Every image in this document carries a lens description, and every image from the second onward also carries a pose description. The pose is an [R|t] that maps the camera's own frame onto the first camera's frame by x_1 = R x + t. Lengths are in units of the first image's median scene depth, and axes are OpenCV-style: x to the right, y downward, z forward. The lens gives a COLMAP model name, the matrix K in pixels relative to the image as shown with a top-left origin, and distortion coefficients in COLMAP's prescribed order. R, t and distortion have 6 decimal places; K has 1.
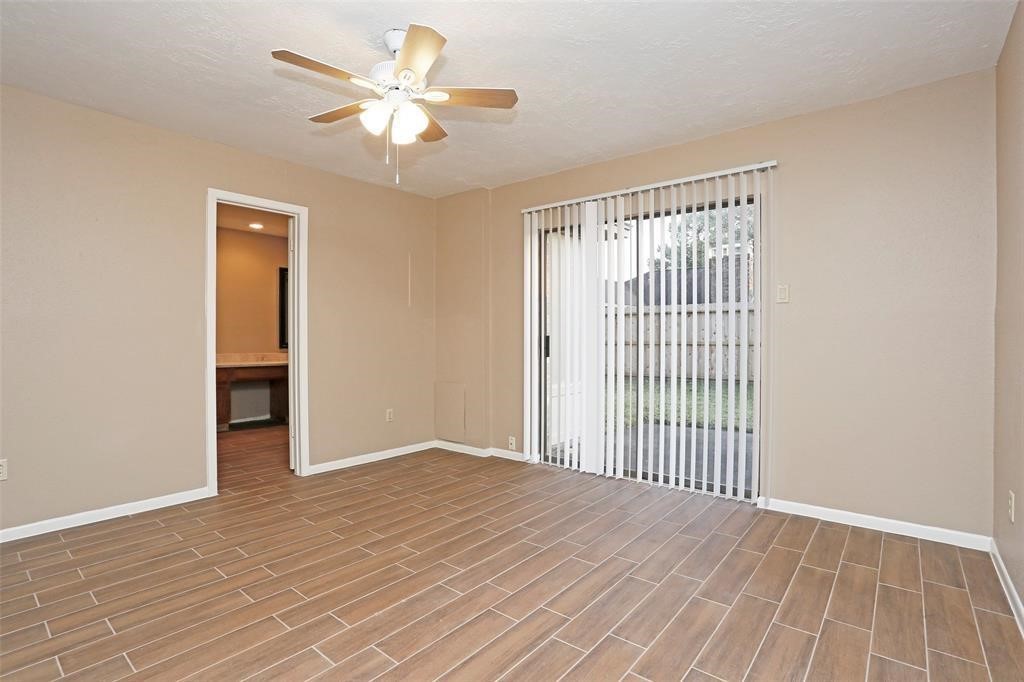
lens RADIAL K [[497.2, 0, 508.7], [0, 497.2, 338.9], [0, 0, 1]] dist [-0.066361, 0.021193]
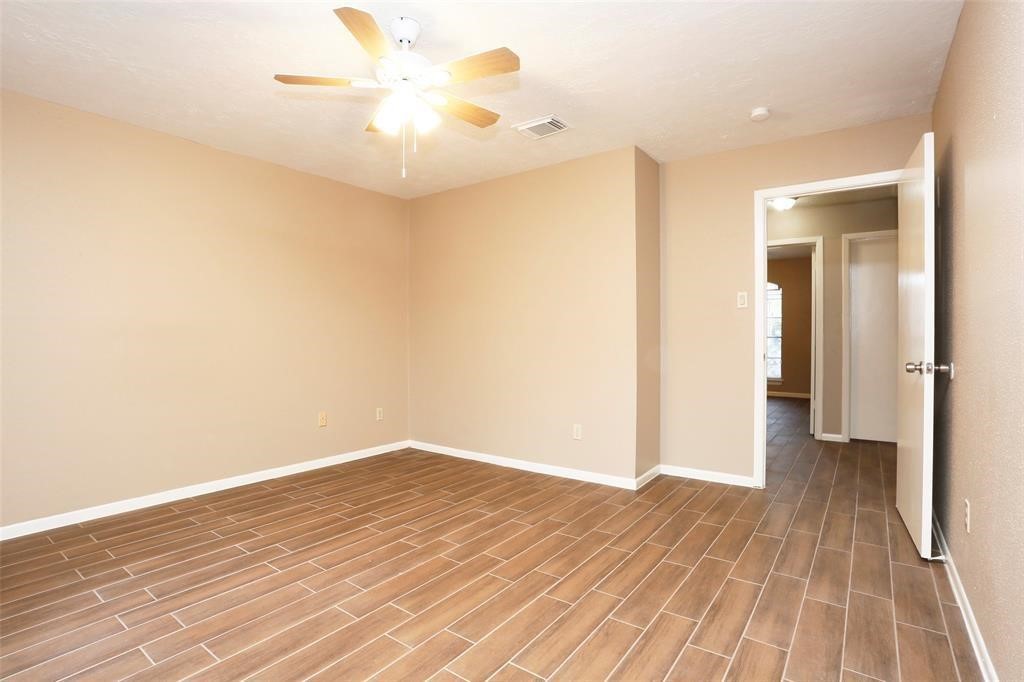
lens RADIAL K [[497.2, 0, 512.0], [0, 497.2, 340.1], [0, 0, 1]] dist [-0.066361, 0.021193]
pose [[-0.998270, 0.004282, -0.058643, -0.352925], [0.003683, 0.999940, 0.010317, -0.007237], [0.058683, 0.010083, -0.998226, 1.847880]]
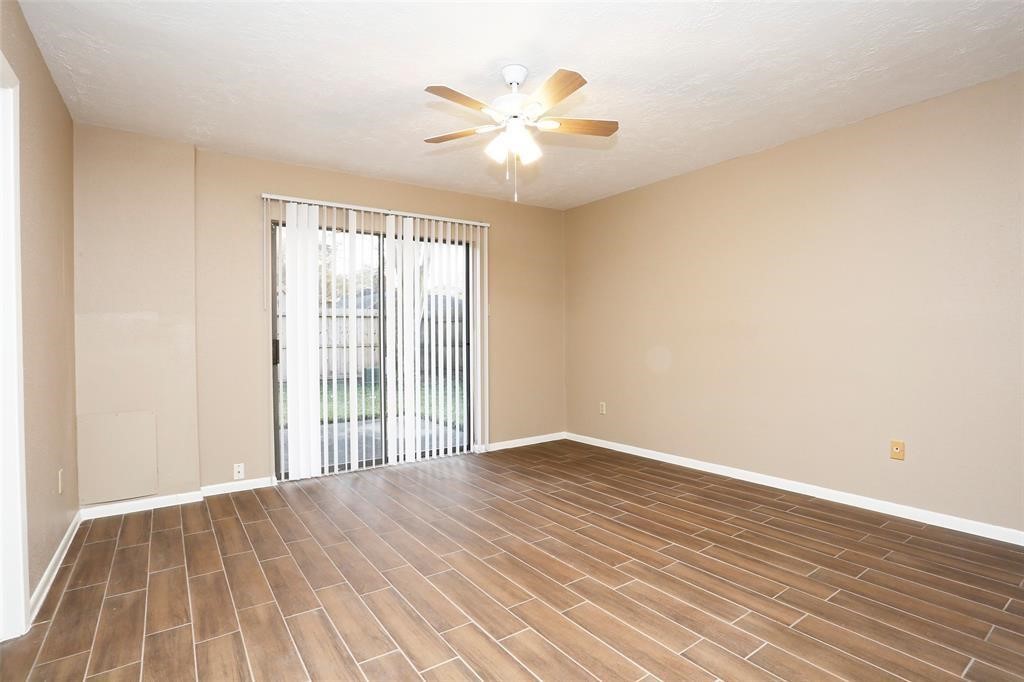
lens RADIAL K [[497.2, 0, 512.0], [0, 497.2, 339.6], [0, 0, 1]] dist [-0.066361, 0.021193]
pose [[0.253188, -0.008785, 0.967377, -1.237295], [0.012342, 0.999907, 0.005851, -0.011622], [-0.967338, 0.010458, 0.253273, 0.680419]]
